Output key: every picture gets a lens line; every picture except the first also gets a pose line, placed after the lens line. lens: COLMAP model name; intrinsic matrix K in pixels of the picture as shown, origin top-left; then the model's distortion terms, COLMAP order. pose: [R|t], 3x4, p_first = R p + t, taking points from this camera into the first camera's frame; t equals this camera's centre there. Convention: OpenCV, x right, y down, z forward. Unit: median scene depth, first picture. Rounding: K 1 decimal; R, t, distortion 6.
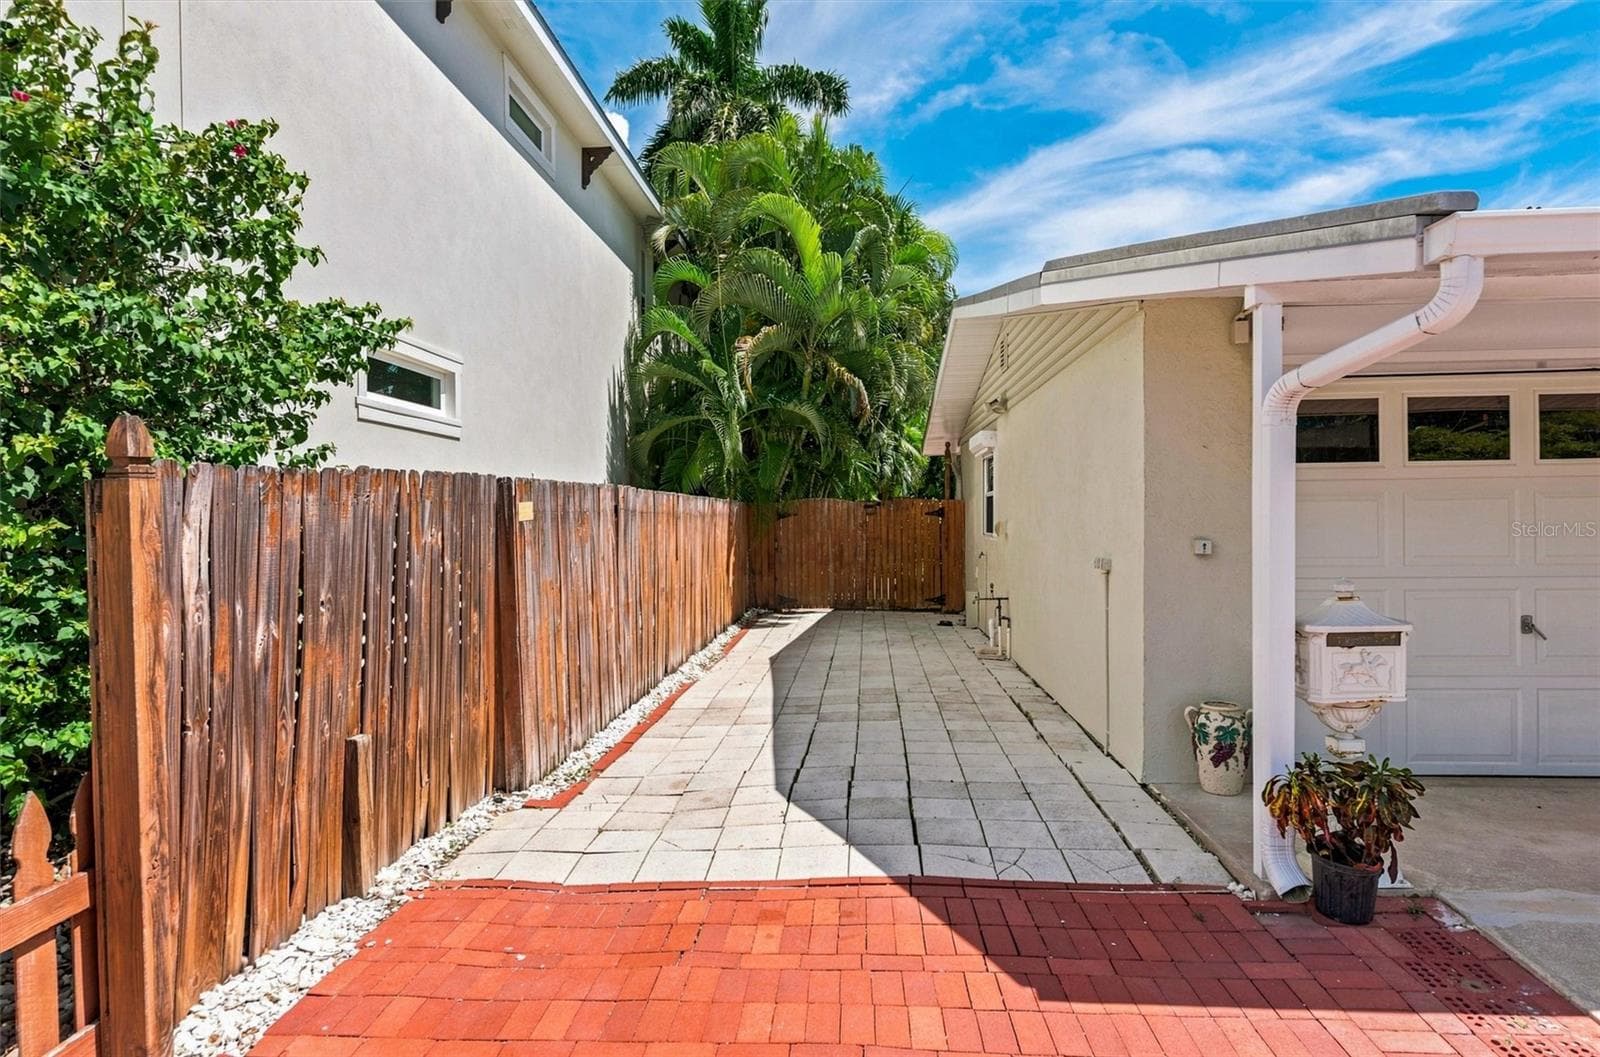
lens RADIAL K [[881.3, 0, 794.9], [0, 881.3, 523.9], [0, 0, 1]] dist [0.021341, -0.004954]
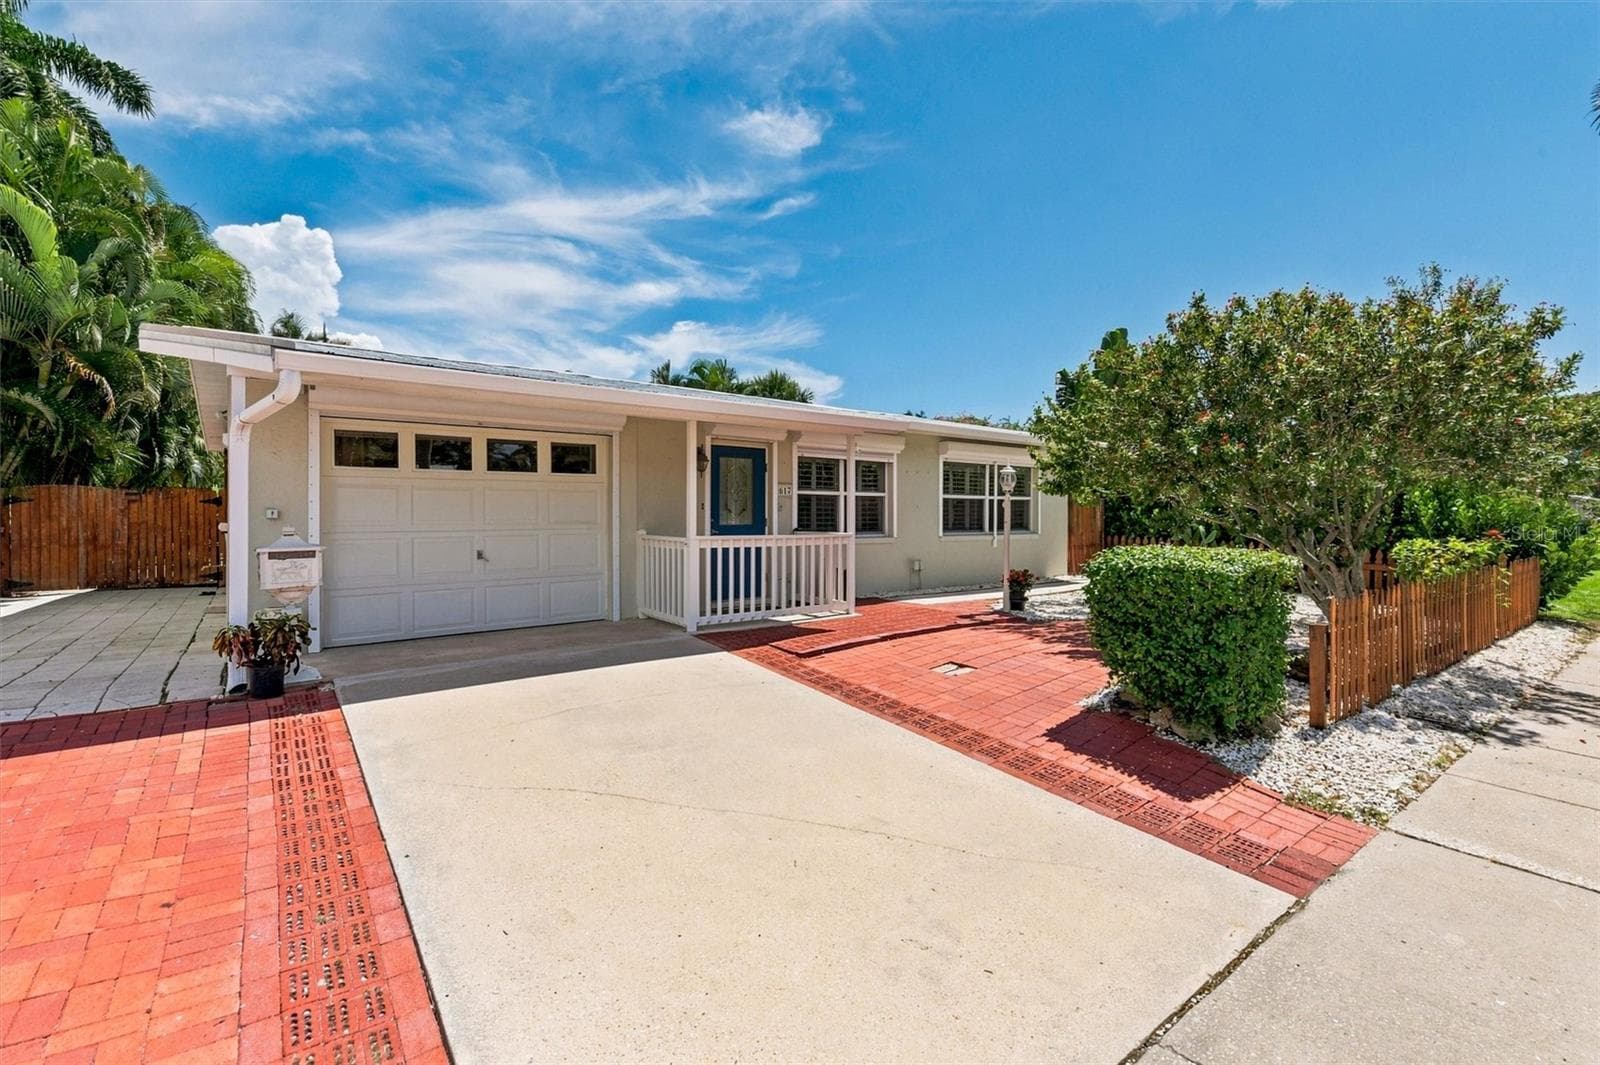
lens RADIAL K [[694.5, 0, 794.5], [0, 694.5, 513.2], [0, 0, 1]] dist [-0.002871, 0.003908]
pose [[0.749942, 0.008212, 0.661453, 0.243572], [0.000160, 0.999921, -0.012596, 0.030965], [-0.661504, 0.009552, 0.749881, -0.463651]]
